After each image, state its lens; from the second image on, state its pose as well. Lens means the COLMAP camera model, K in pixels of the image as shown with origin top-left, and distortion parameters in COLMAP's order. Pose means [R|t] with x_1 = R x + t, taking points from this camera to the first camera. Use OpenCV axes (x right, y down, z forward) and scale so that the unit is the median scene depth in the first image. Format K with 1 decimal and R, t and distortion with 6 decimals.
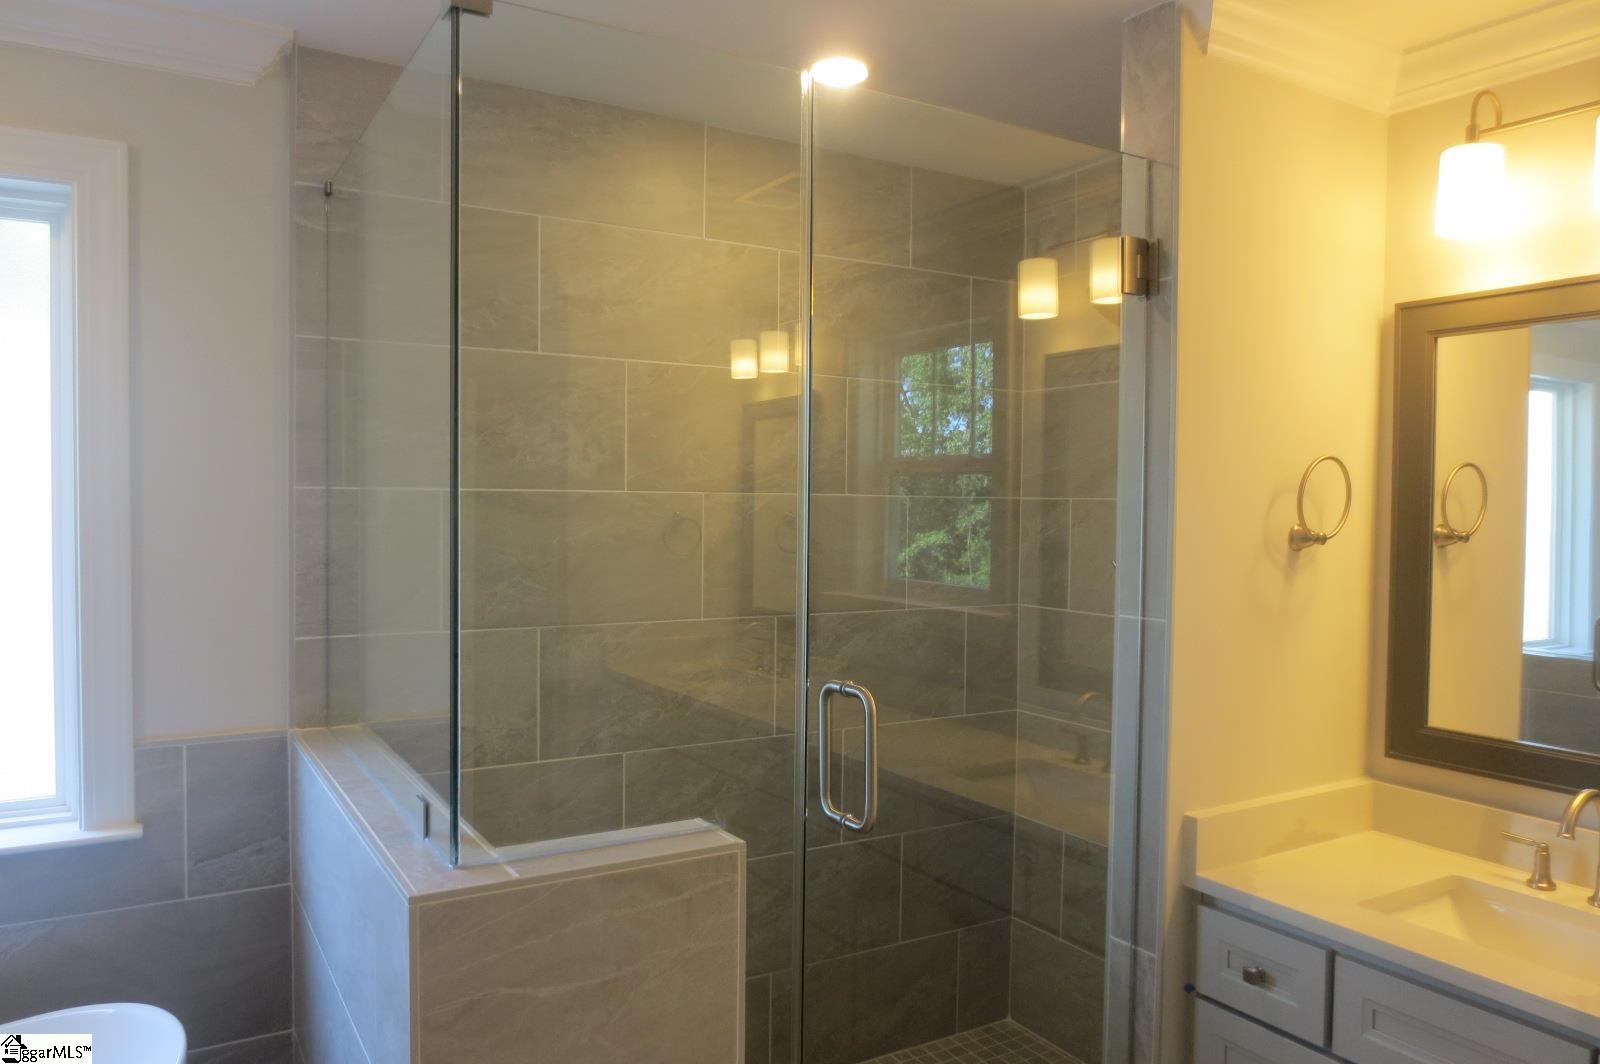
lens RADIAL K [[1144.8, 0, 798.4], [0, 1144.8, 523.0], [0, 0, 1]] dist [-0.009416, 0.004064]
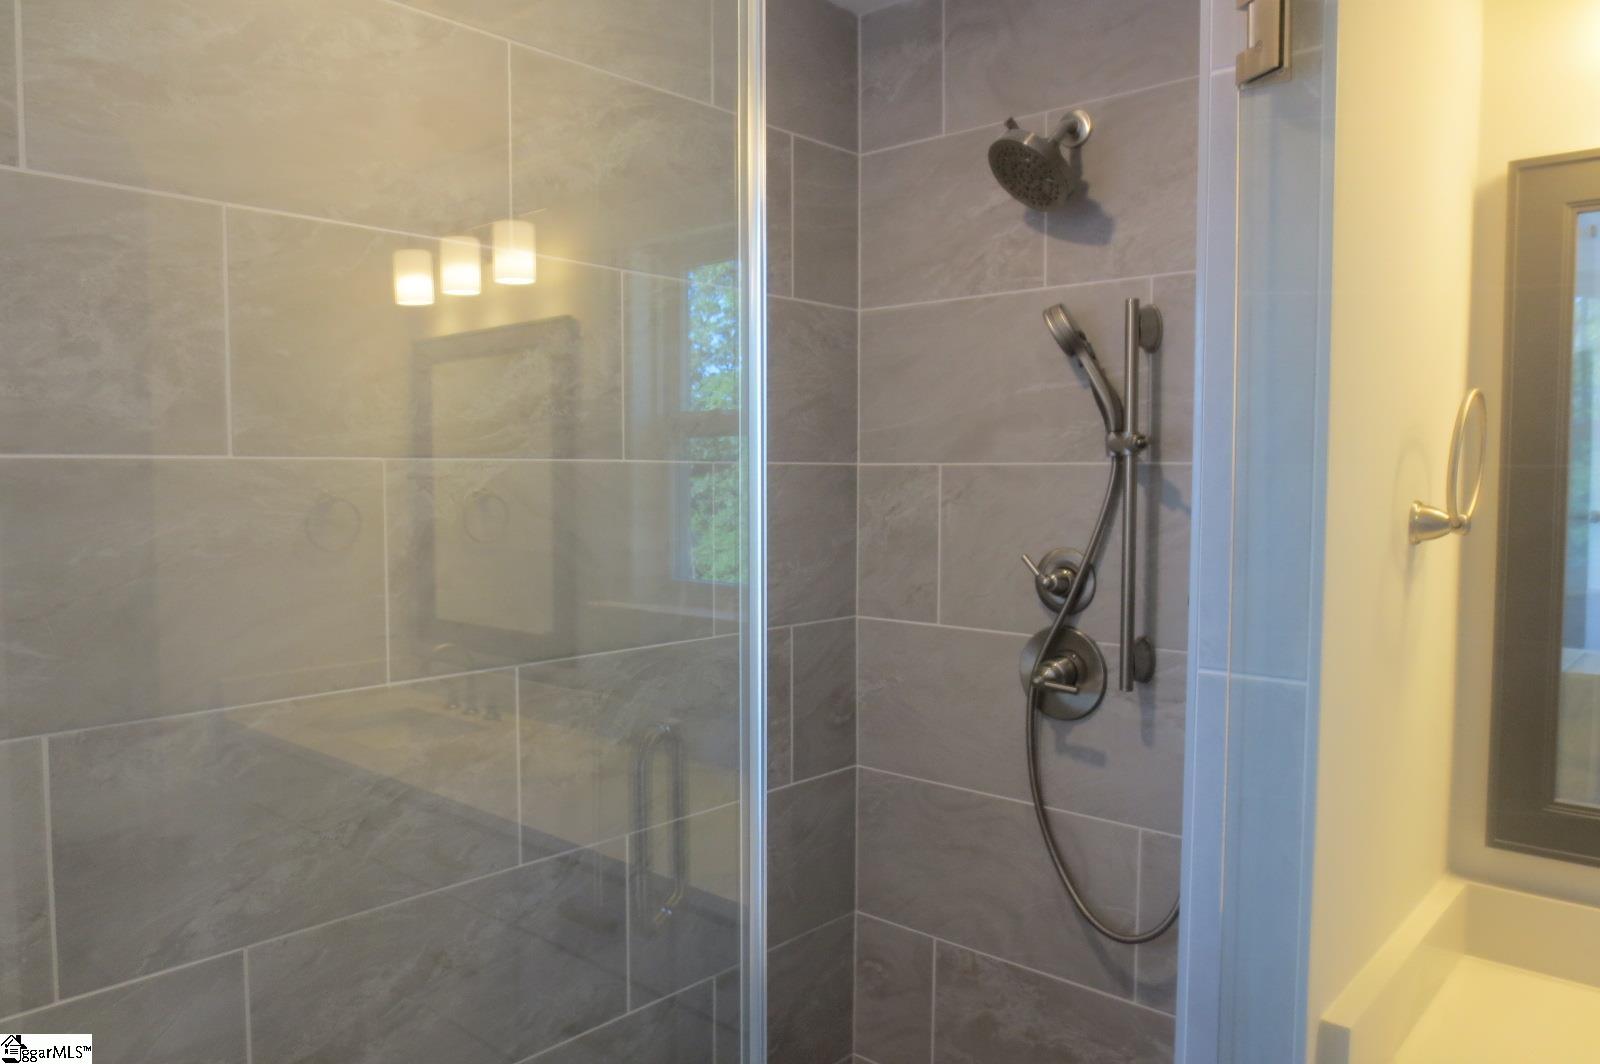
lens RADIAL K [[1144.8, 0, 793.9], [0, 1144.8, 533.9], [0, 0, 1]] dist [-0.009416, 0.004064]
pose [[0.957425, -0.025842, 0.287523, -0.054390], [0.014769, 0.999066, 0.040616, -0.009777], [-0.288304, -0.034641, 0.956912, 0.416398]]
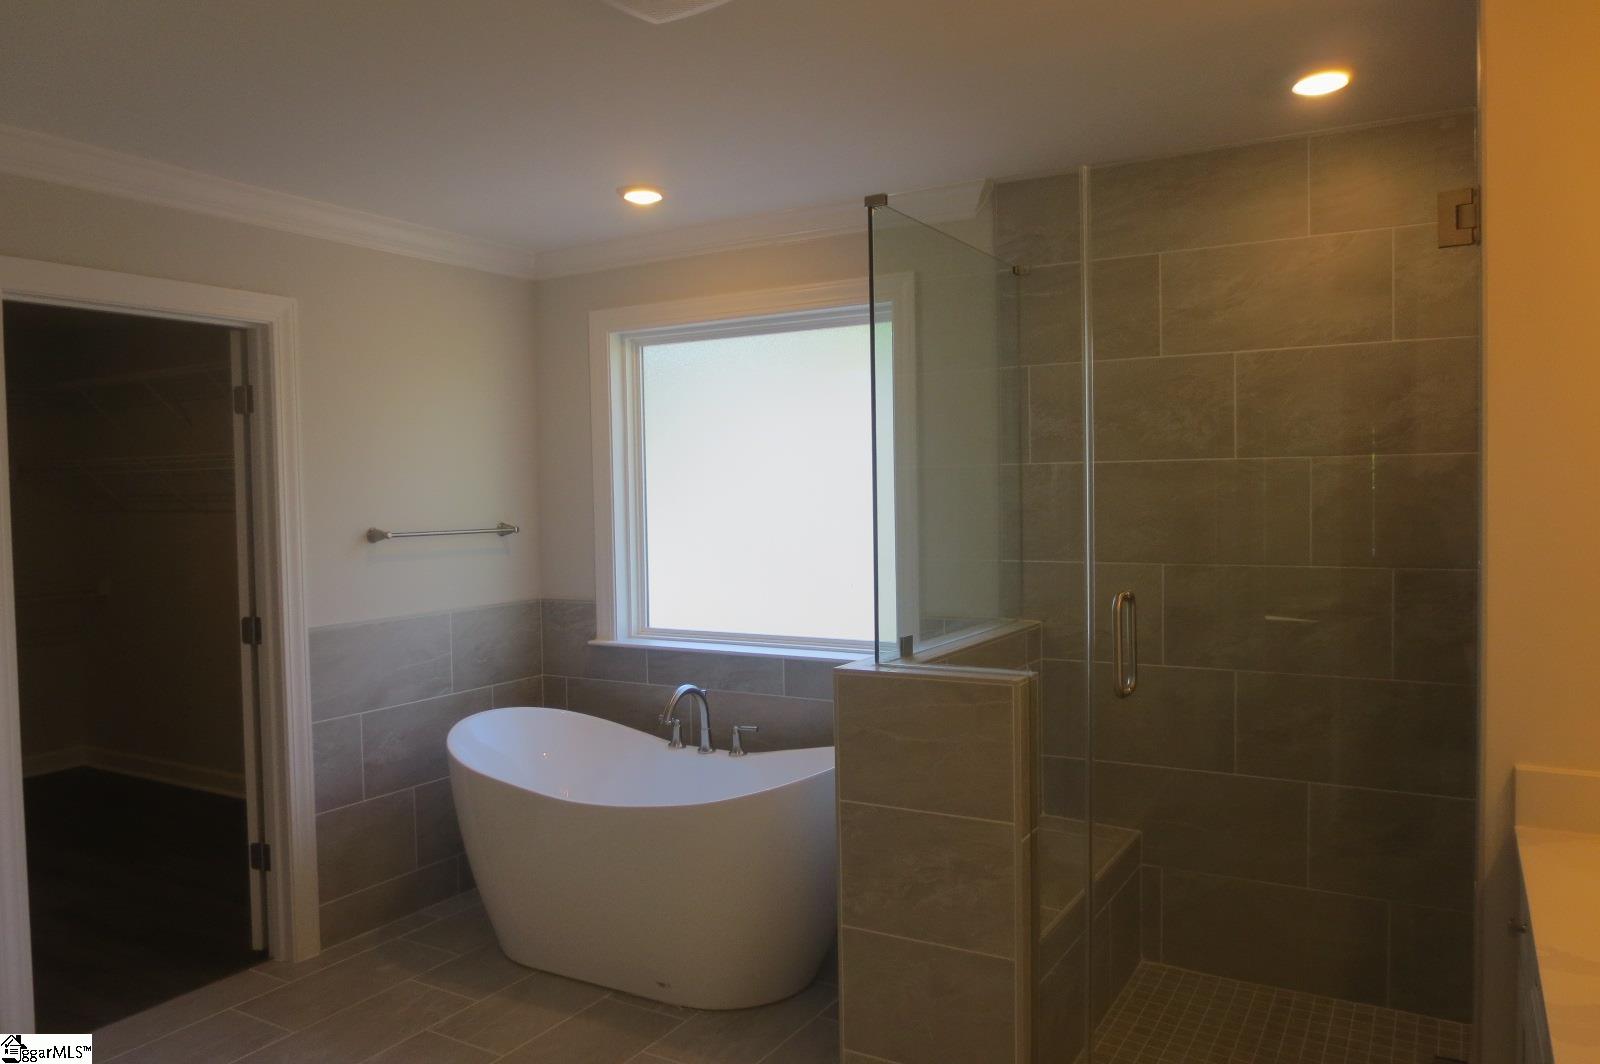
lens RADIAL K [[1144.8, 0, 801.6], [0, 1144.8, 533.1], [0, 0, 1]] dist [-0.009416, 0.004064]
pose [[0.490231, 0.019470, -0.871375, 0.686379], [0.005421, 0.999663, 0.025387, 0.018792], [0.871576, -0.017169, 0.489960, -0.015598]]
